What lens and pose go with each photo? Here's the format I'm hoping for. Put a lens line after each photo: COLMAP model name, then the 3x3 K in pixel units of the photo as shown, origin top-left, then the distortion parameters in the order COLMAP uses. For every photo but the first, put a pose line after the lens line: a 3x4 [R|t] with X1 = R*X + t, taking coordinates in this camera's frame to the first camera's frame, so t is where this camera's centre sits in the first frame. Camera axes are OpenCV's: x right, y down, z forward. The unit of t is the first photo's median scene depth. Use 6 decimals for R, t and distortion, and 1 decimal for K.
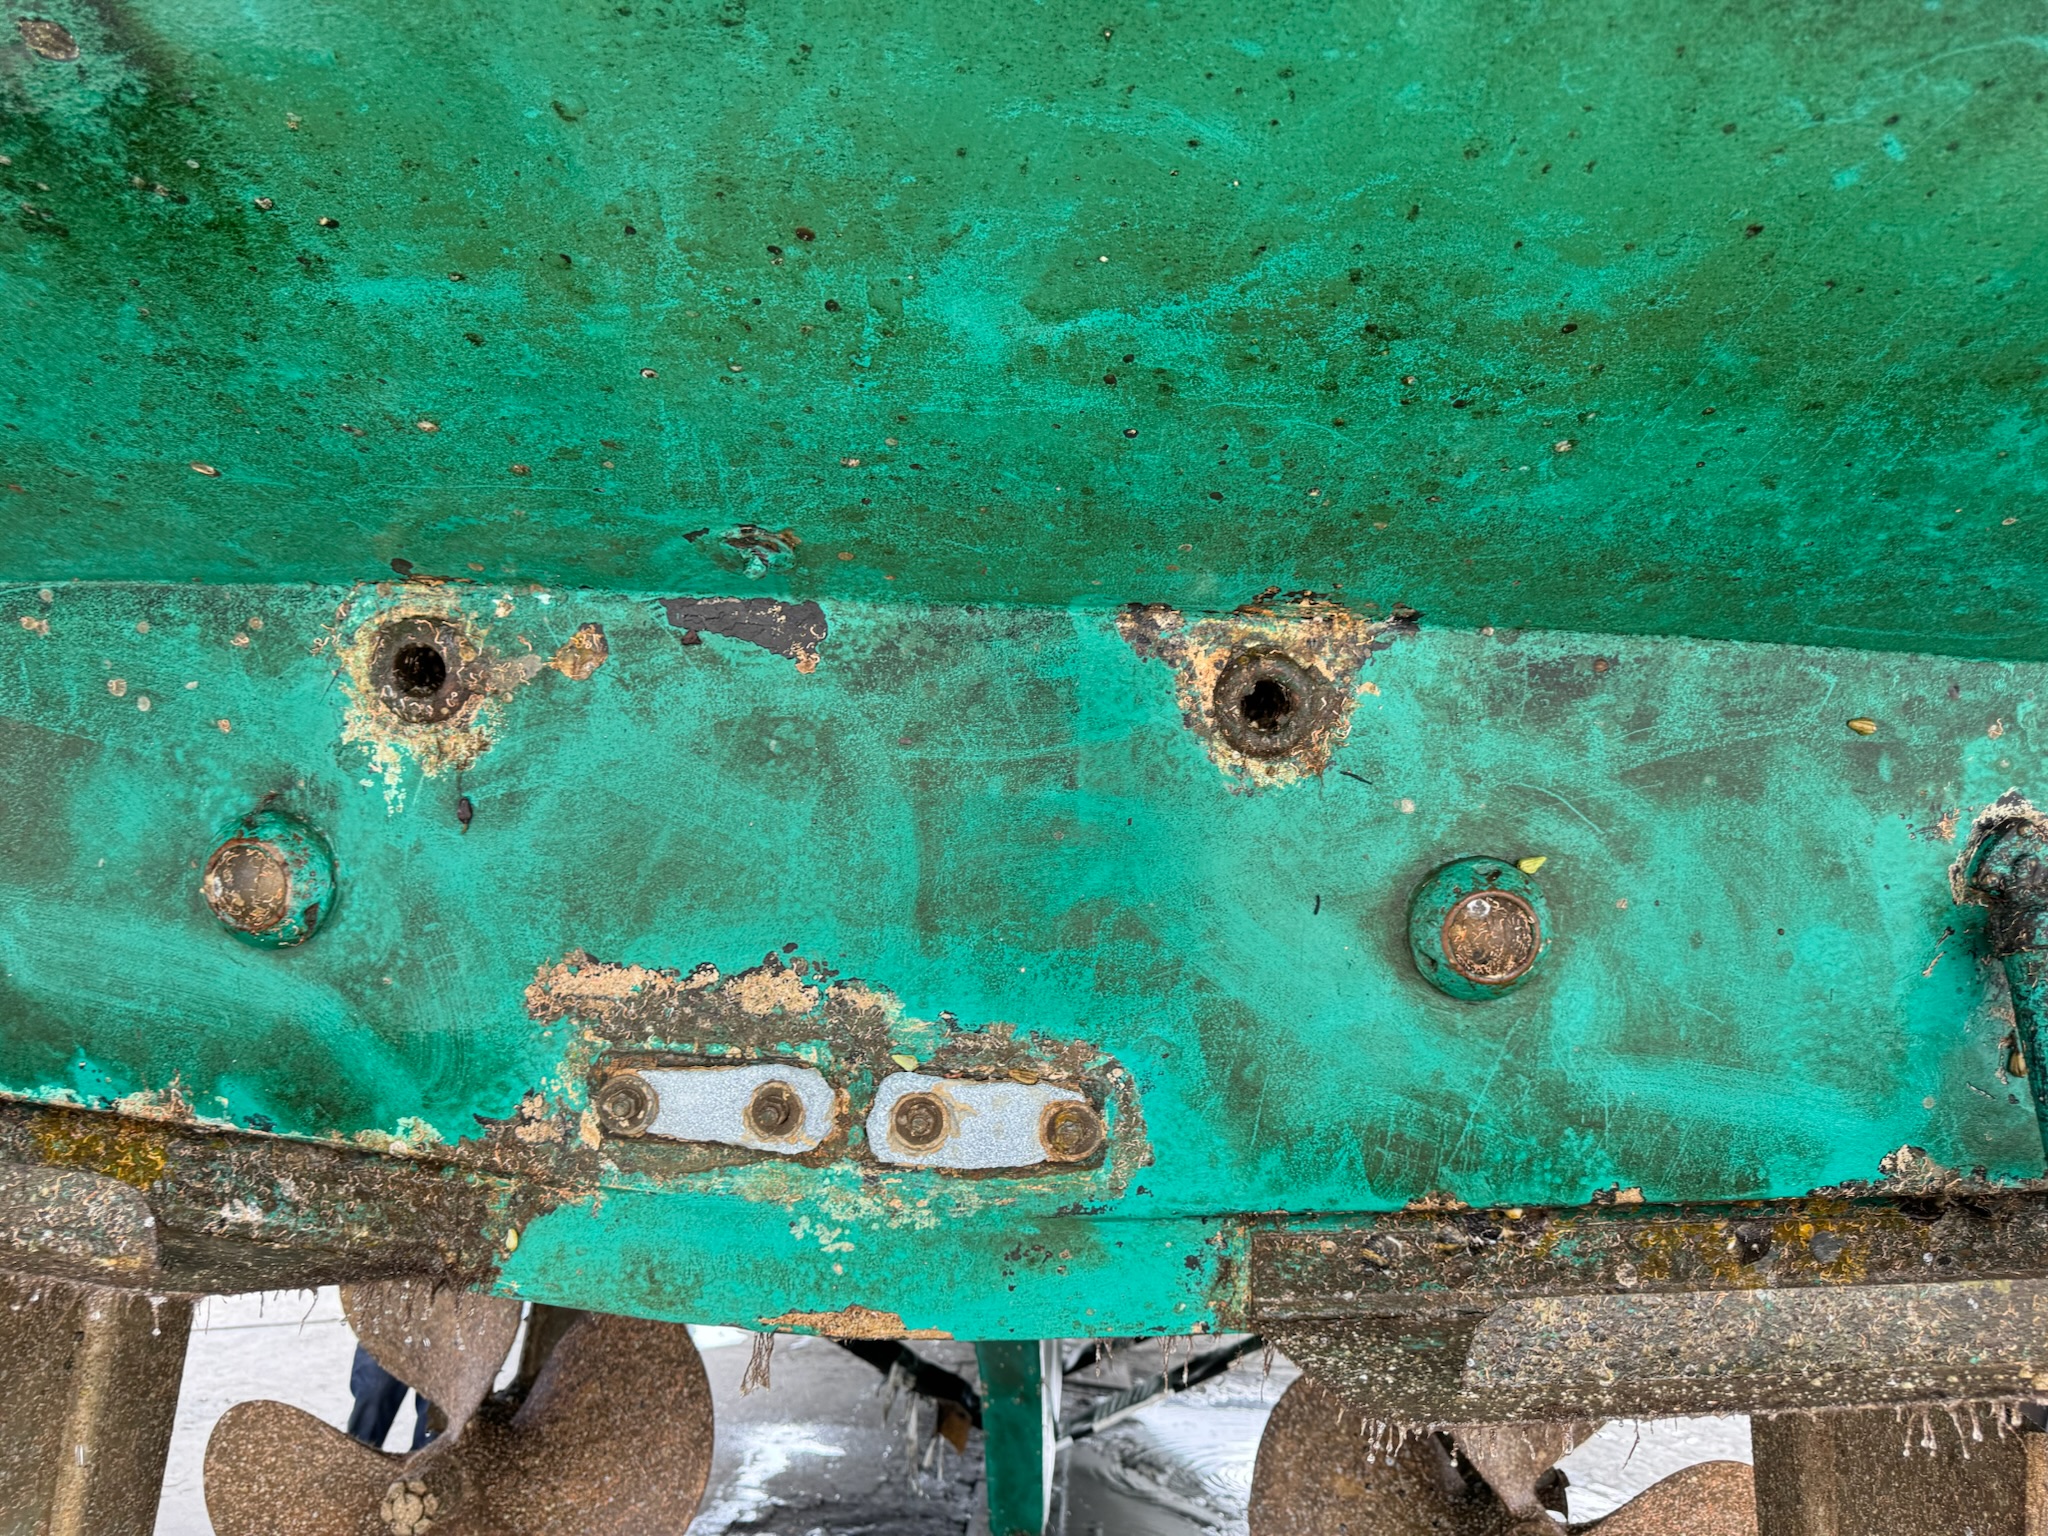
lens RADIAL K [[1443.5, 0, 1043.3], [0, 1443.5, 774.9], [0, 0, 1]] dist [0.086440, -0.128867]
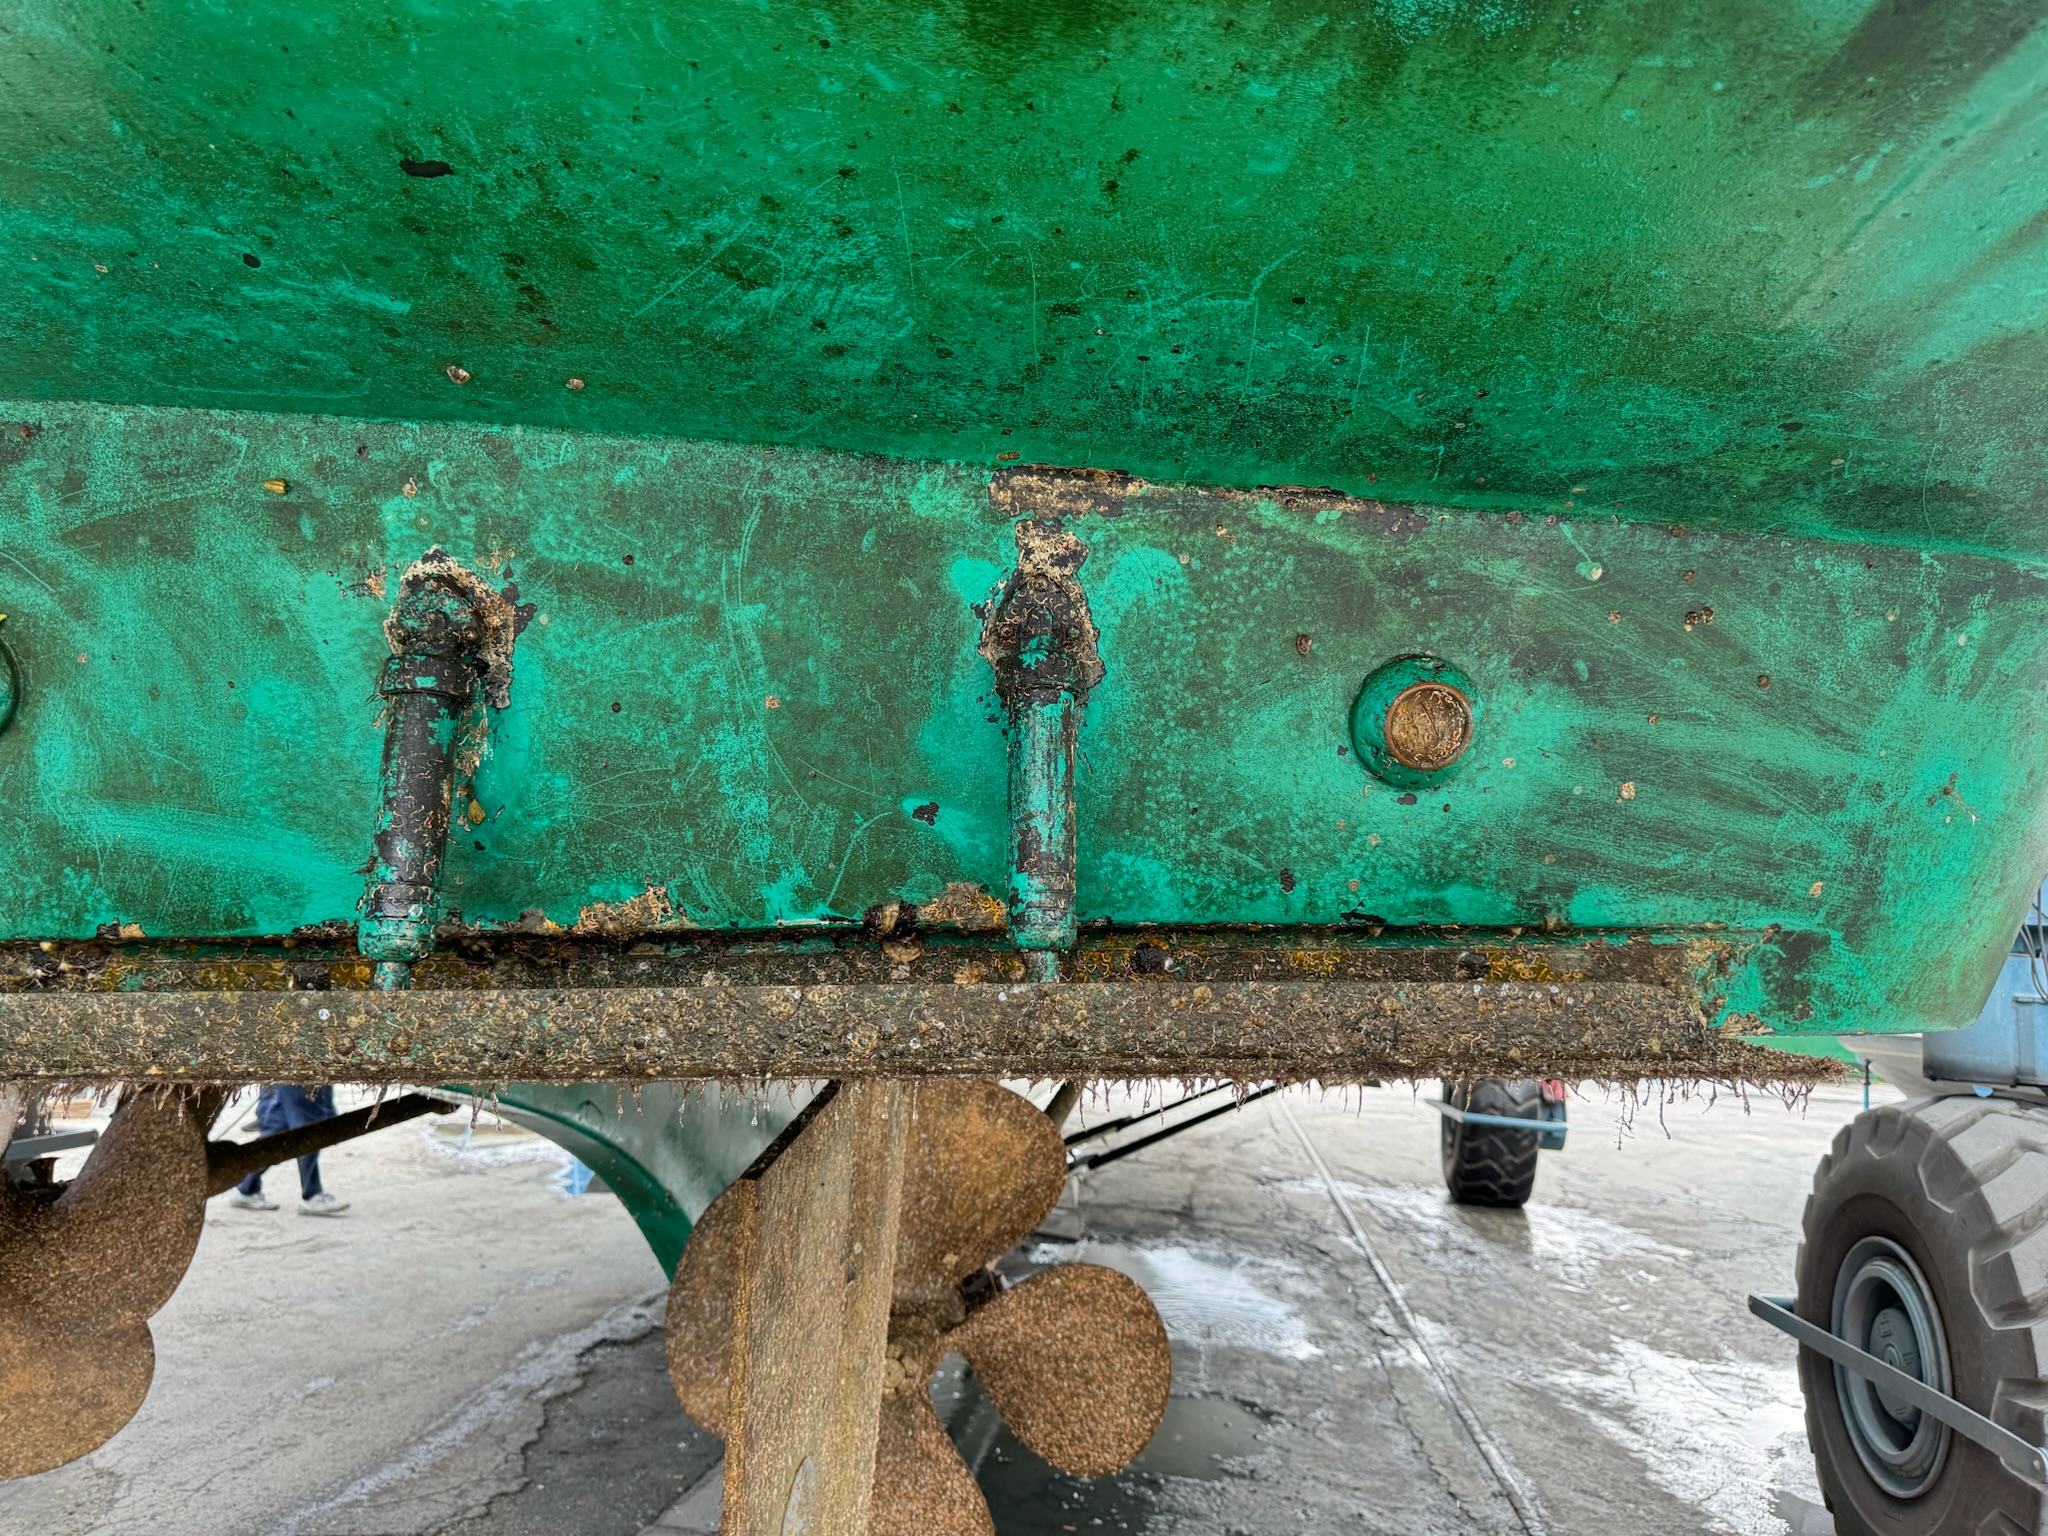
lens RADIAL K [[1435.5, 0, 1036.2], [0, 1435.5, 754.9], [0, 0, 1]] dist [0.154039, -0.239843]
pose [[0.995377, 0.002444, -0.096017, 1.179094], [0.004088, 0.997692, 0.067776, 0.087678], [0.095961, -0.067855, 0.993070, -0.005618]]
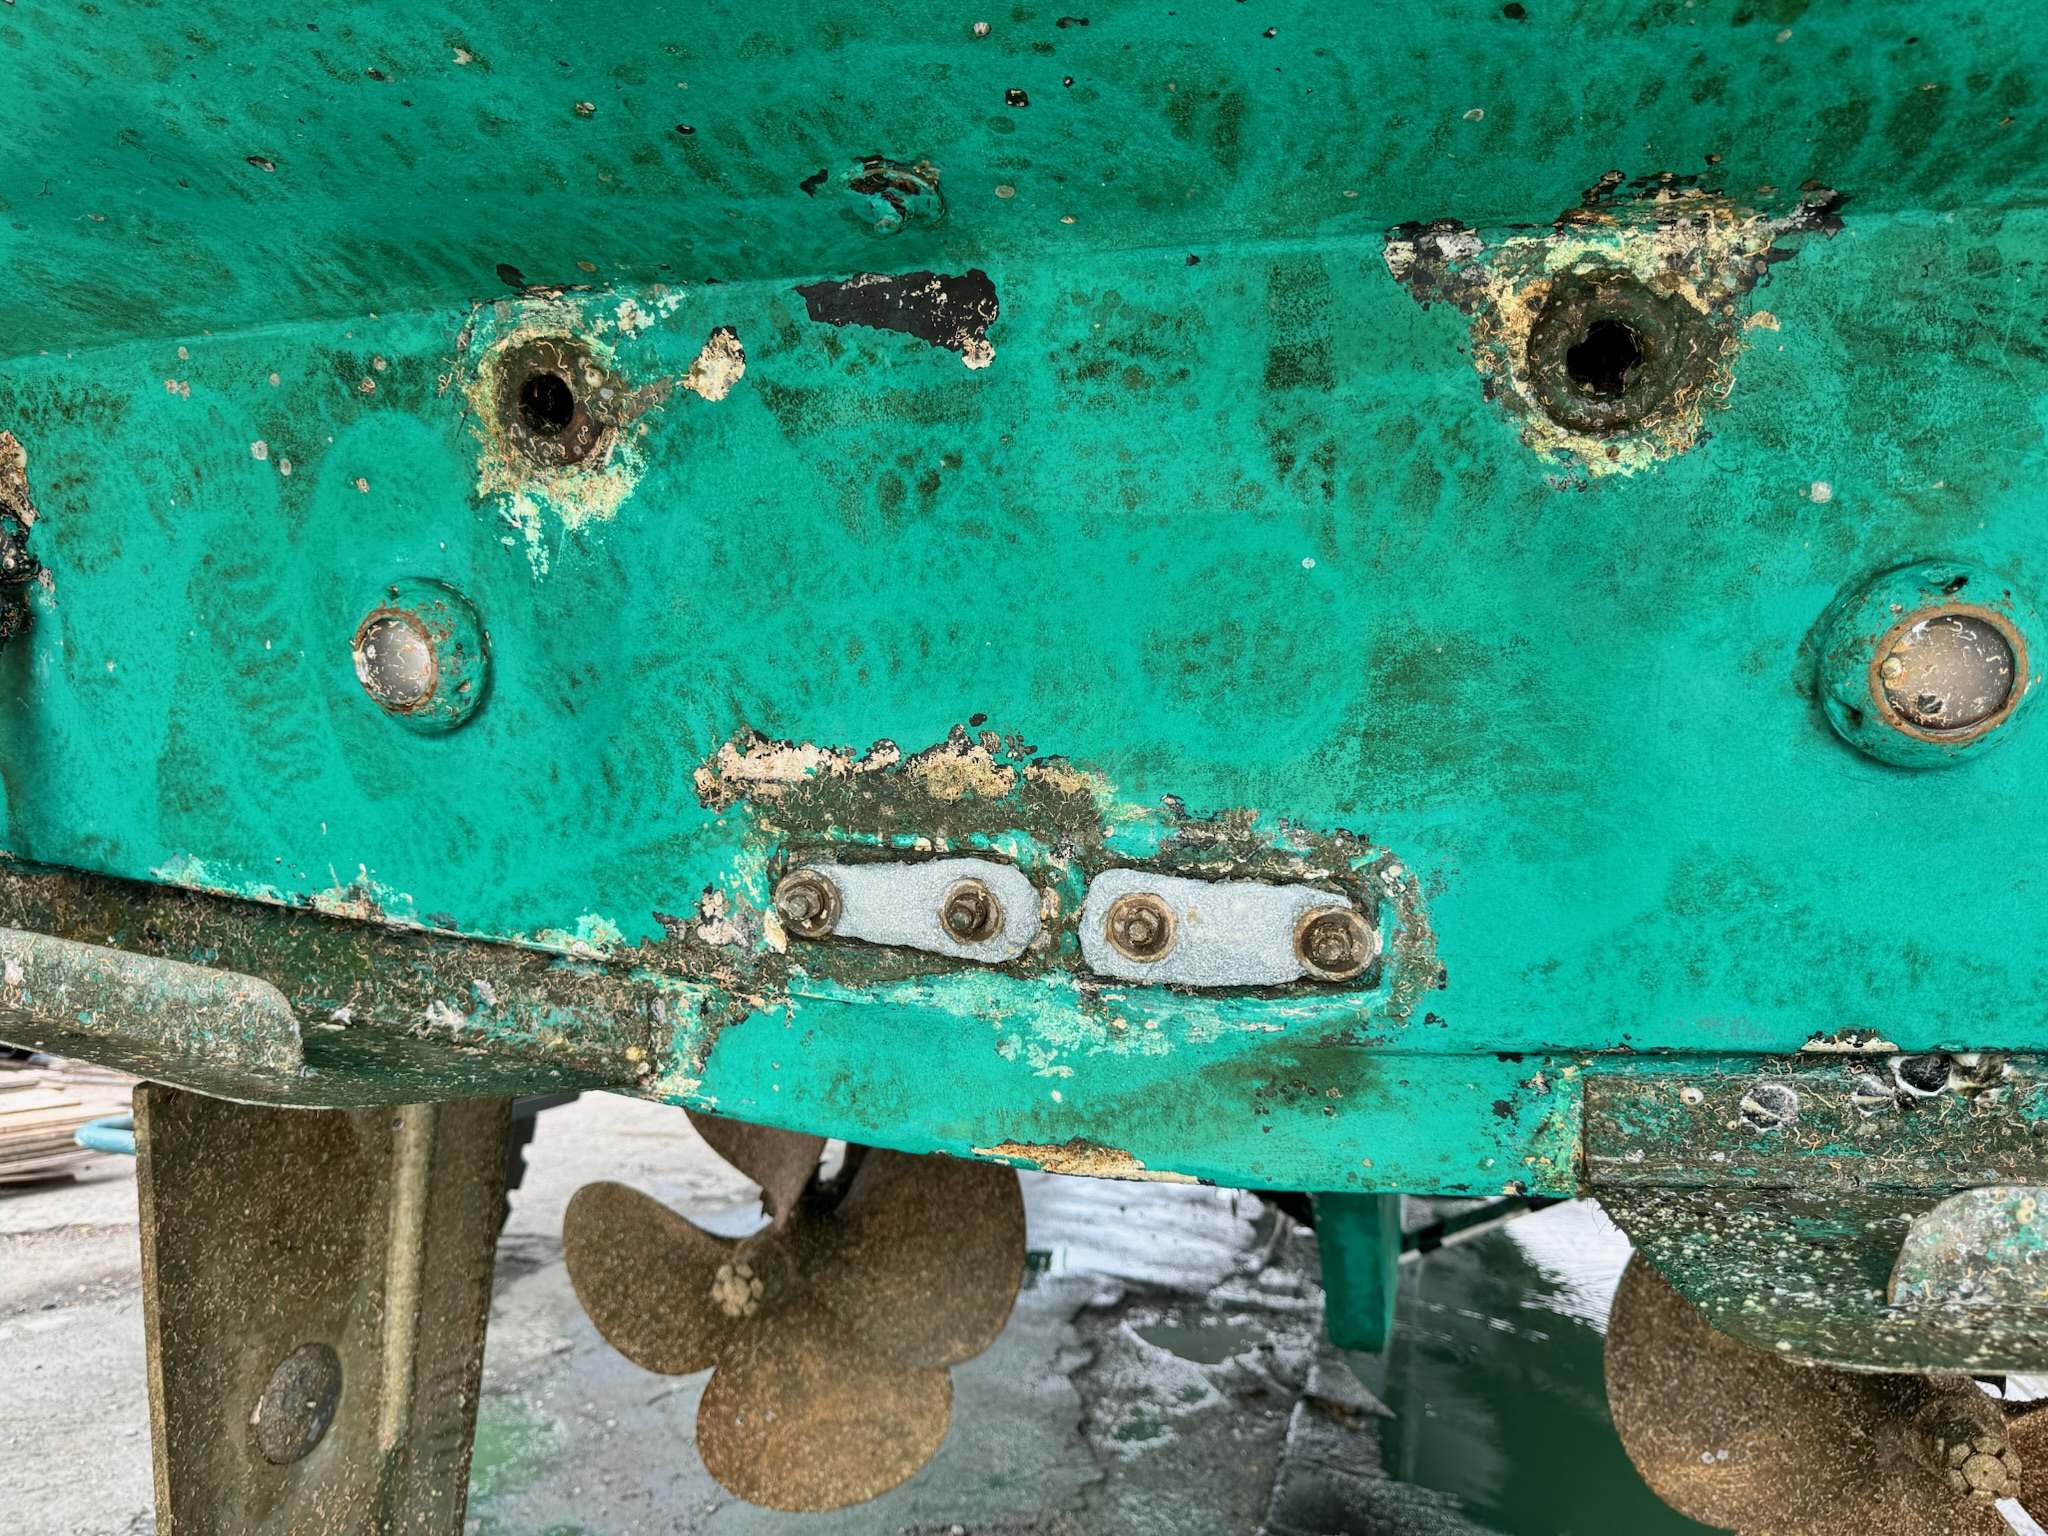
lens RADIAL K [[1466.7, 0, 1036.4], [0, 1466.7, 770.7], [0, 0, 1]] dist [0.030420, -0.034988]
pose [[0.971267, -0.015731, -0.237473, 0.051501], [0.045380, 0.991748, 0.119906, 0.051469], [0.233627, -0.127237, 0.963965, 0.212465]]
